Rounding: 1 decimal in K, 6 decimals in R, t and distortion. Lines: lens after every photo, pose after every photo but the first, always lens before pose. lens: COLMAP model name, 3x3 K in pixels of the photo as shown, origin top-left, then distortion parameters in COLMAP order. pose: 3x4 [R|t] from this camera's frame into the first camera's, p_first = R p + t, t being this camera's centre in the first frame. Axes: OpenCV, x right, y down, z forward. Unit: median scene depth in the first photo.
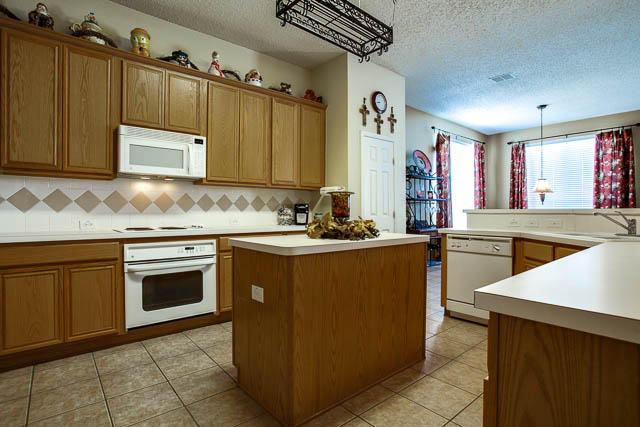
lens RADIAL K [[331.7, 0, 314.0], [0, 331.7, 215.8], [0, 0, 1]] dist [-0.031649, 0.005365]
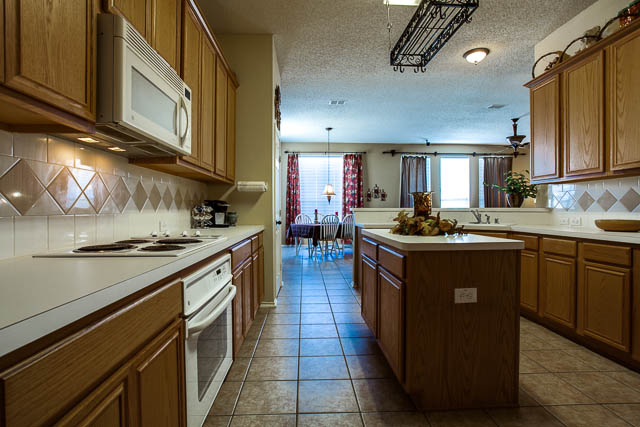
lens RADIAL K [[331.7, 0, 321.6], [0, 331.7, 213.3], [0, 0, 1]] dist [-0.031649, 0.005365]
pose [[0.585480, -0.009391, 0.810632, -0.370260], [0.011281, 0.999930, 0.003436, -0.003185], [-0.810608, 0.007133, 0.585546, 0.242589]]
